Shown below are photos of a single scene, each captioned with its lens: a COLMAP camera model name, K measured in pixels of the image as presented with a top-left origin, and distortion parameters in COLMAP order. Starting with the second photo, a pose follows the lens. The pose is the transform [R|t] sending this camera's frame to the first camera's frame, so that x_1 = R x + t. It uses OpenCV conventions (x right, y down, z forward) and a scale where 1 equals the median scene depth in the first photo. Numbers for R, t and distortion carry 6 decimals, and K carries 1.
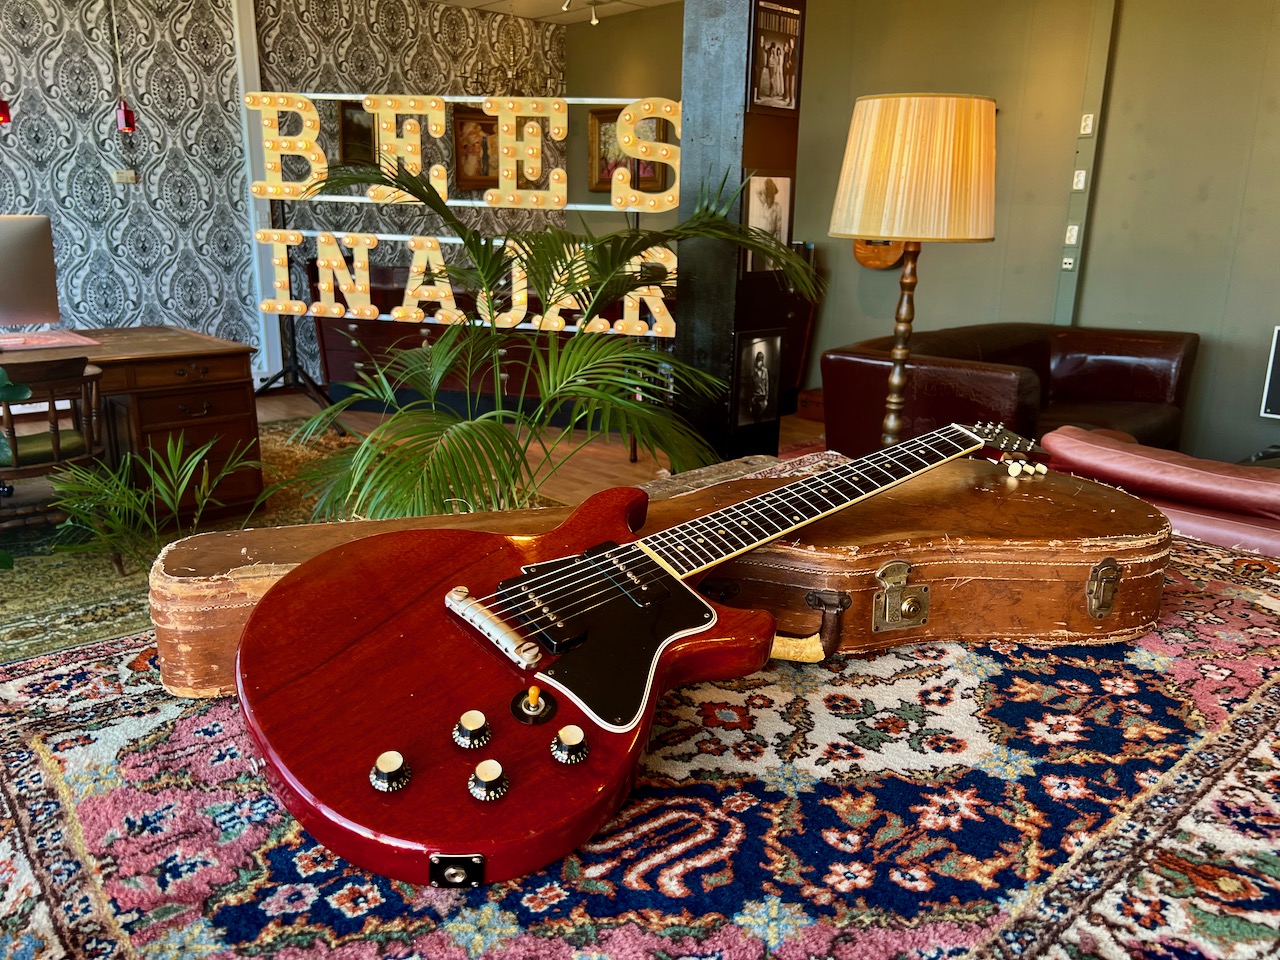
lens RADIAL K [[977.1, 0, 627.7], [0, 977.1, 475.9], [0, 0, 1]] dist [0.056618, -0.083501]
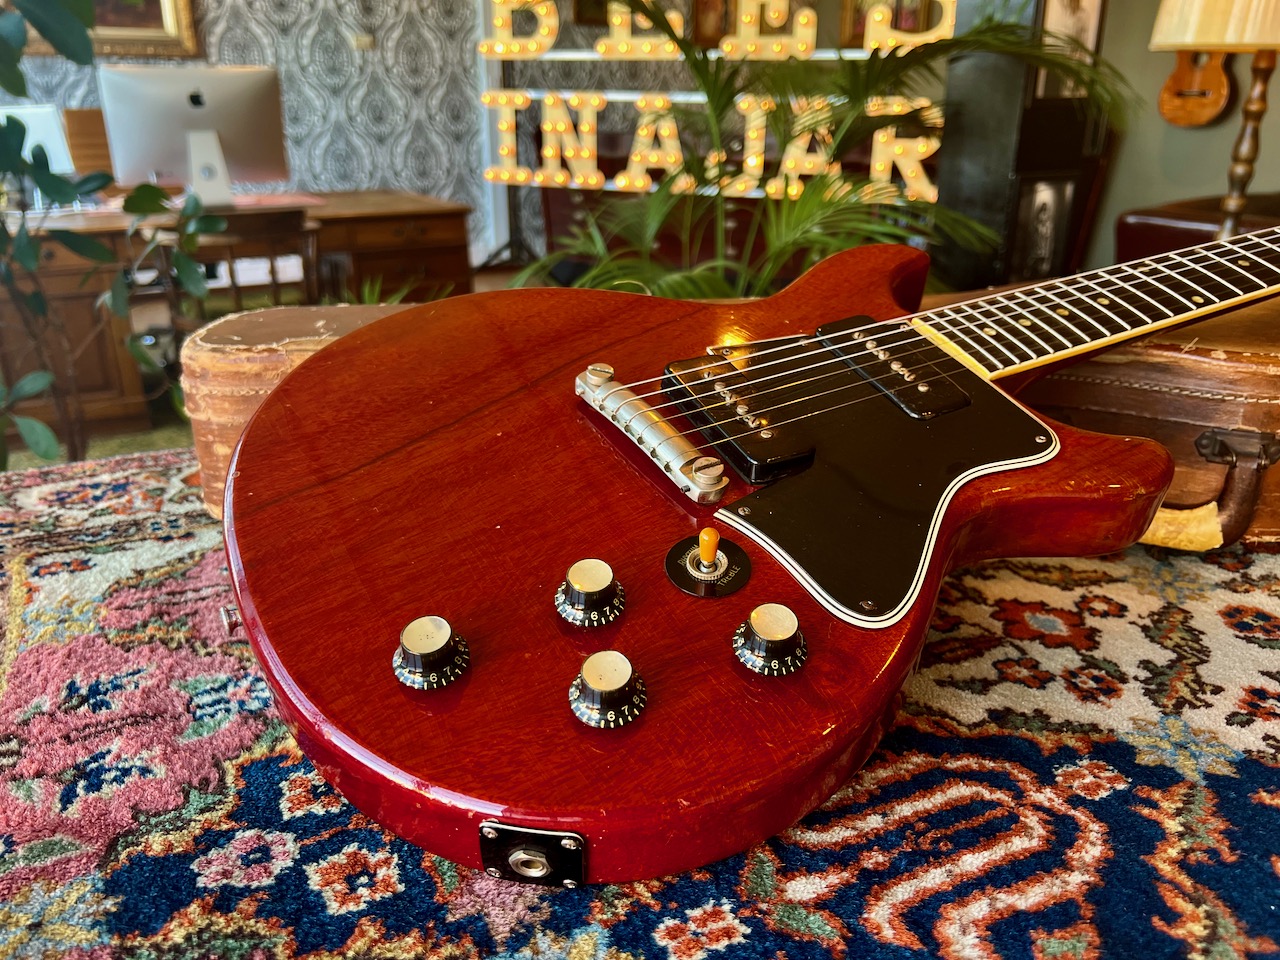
lens RADIAL K [[977.1, 0, 631.0], [0, 977.1, 477.7], [0, 0, 1]] dist [0.056618, -0.083501]
pose [[0.973571, 0.063729, -0.219312, -0.018458], [-0.041740, 0.993755, 0.103482, 0.113721], [0.224537, -0.091593, 0.970151, 0.402212]]
